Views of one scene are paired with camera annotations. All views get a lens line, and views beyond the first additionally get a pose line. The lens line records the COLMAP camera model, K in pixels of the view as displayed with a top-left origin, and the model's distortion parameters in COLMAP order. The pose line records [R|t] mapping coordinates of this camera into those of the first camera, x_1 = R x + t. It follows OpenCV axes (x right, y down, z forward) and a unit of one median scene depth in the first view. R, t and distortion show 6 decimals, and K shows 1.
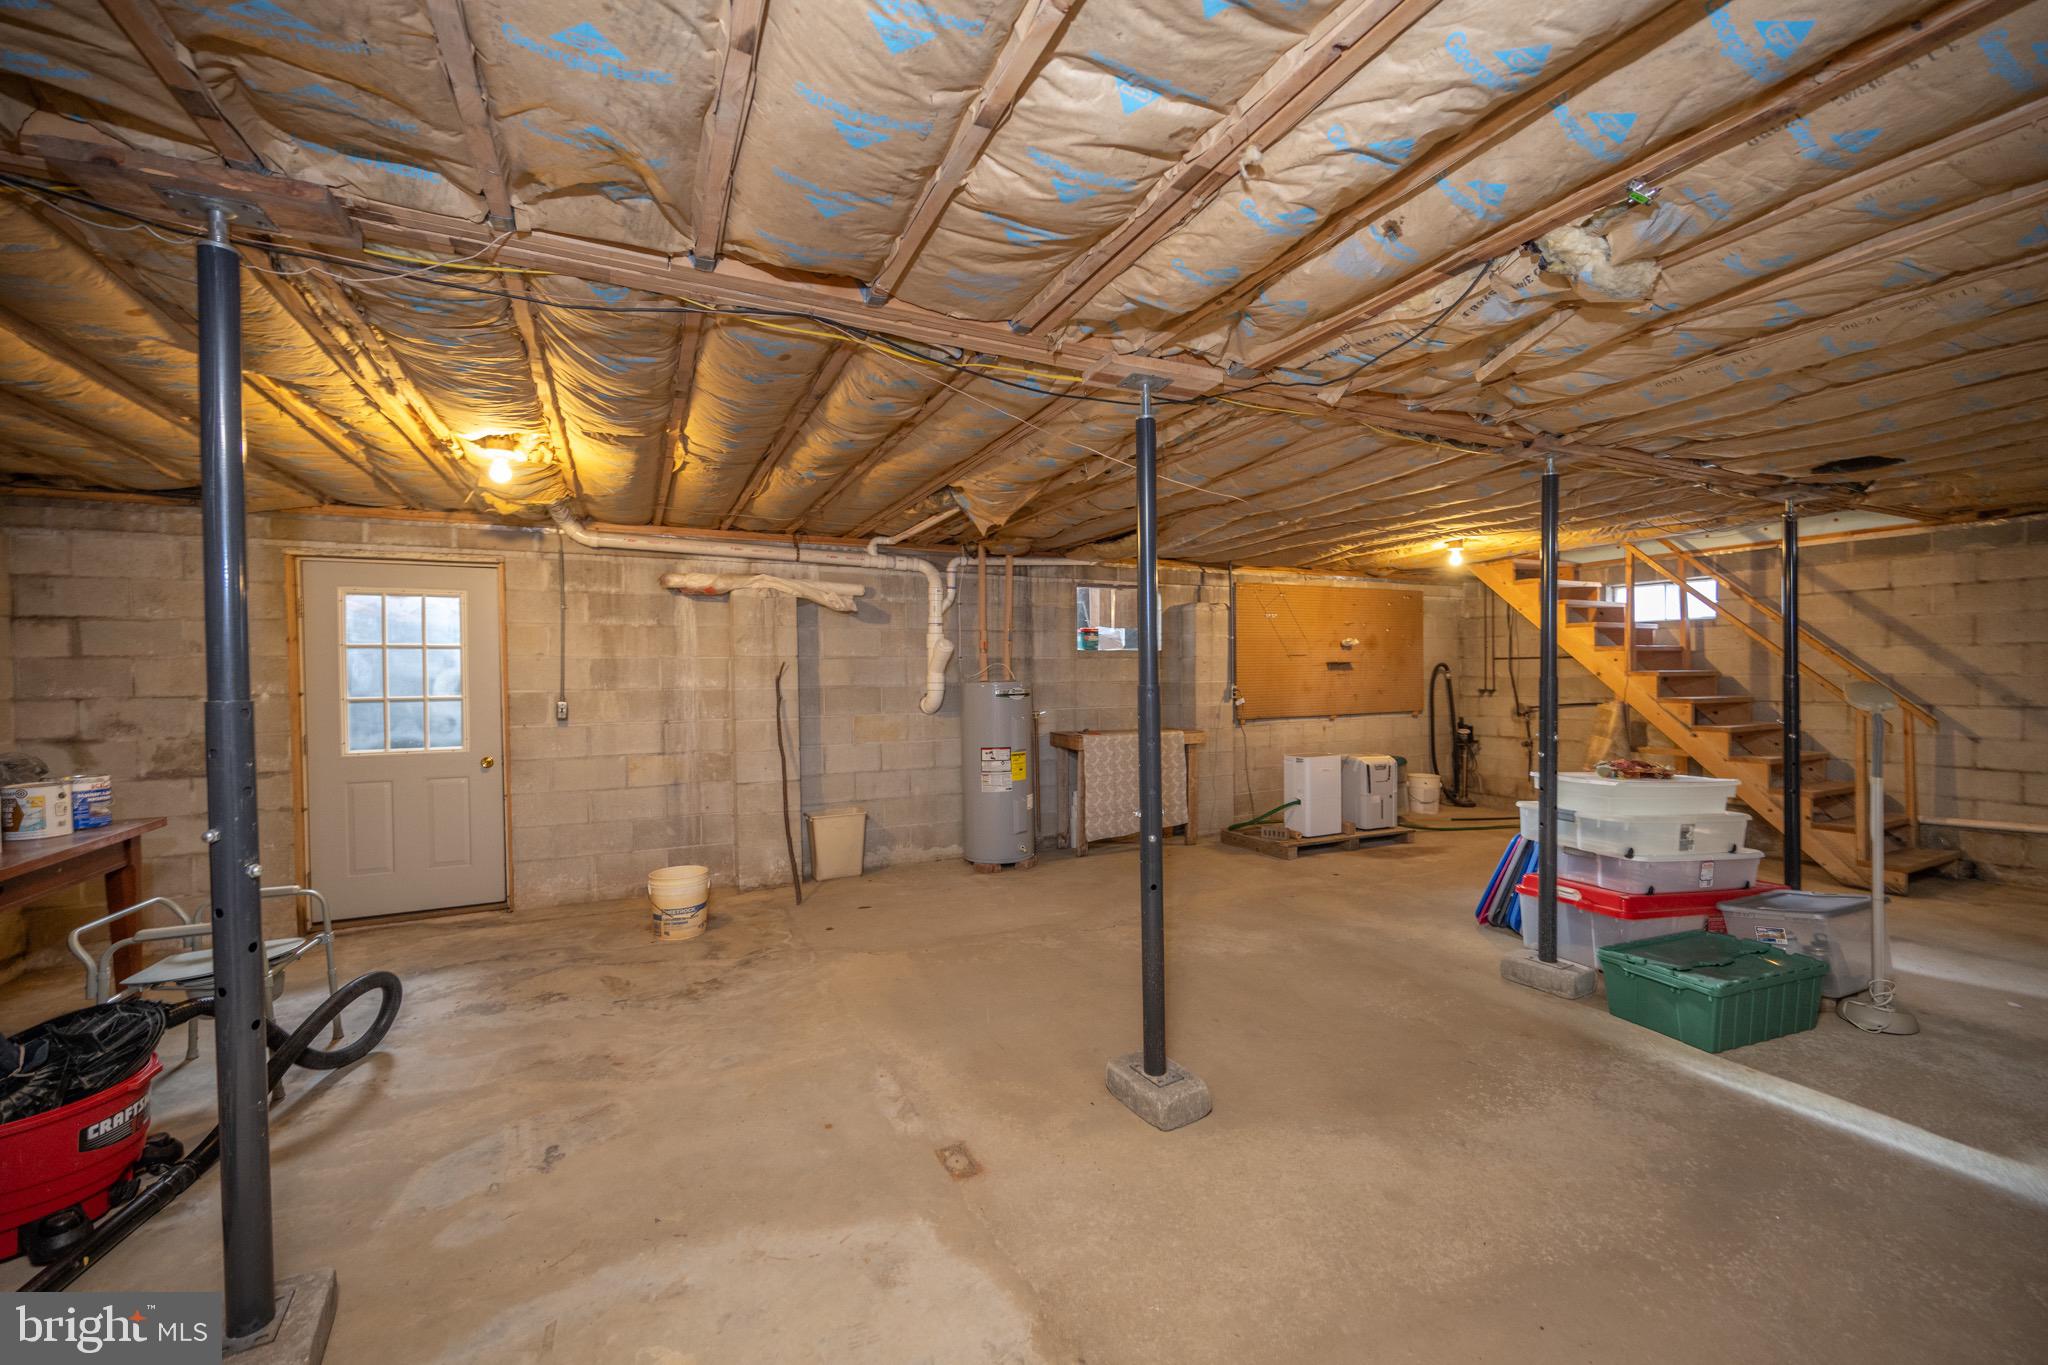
lens RADIAL K [[825.4, 0, 1018.7], [0, 825.4, 688.2], [0, 0, 1]] dist [-0.000229, -0.000418]
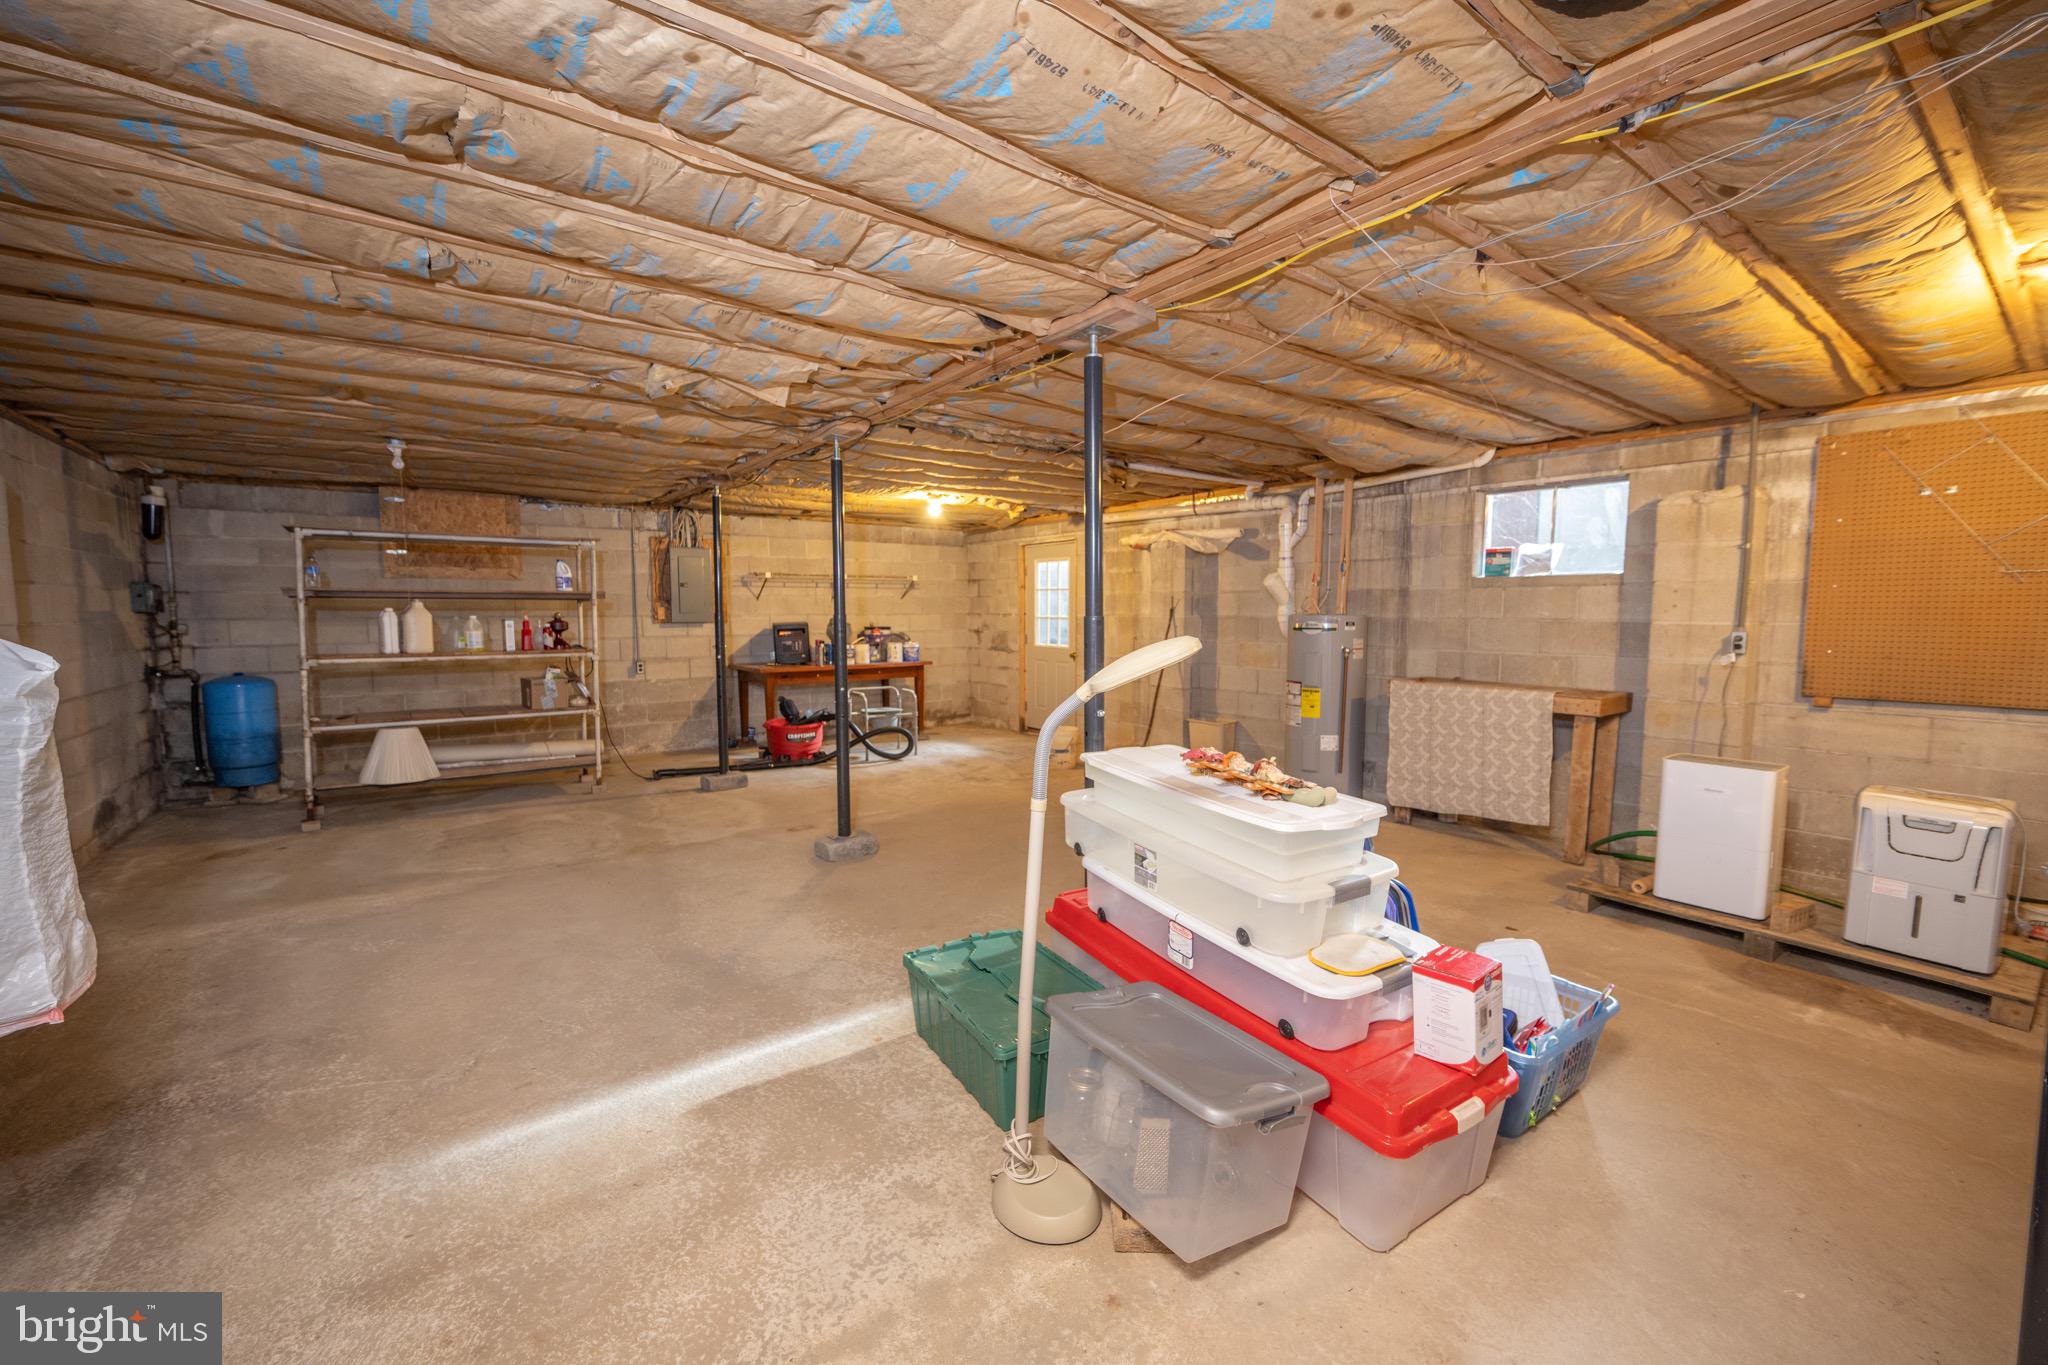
lens RADIAL K [[825.4, 0, 1018.7], [0, 825.4, 688.2], [0, 0, 1]] dist [-0.000229, -0.000418]
pose [[0.170623, 0.104943, -0.979732, 0.888457], [-0.018982, 0.994478, 0.103216, -0.015704], [0.985153, 0.000986, 0.171673, 0.493451]]
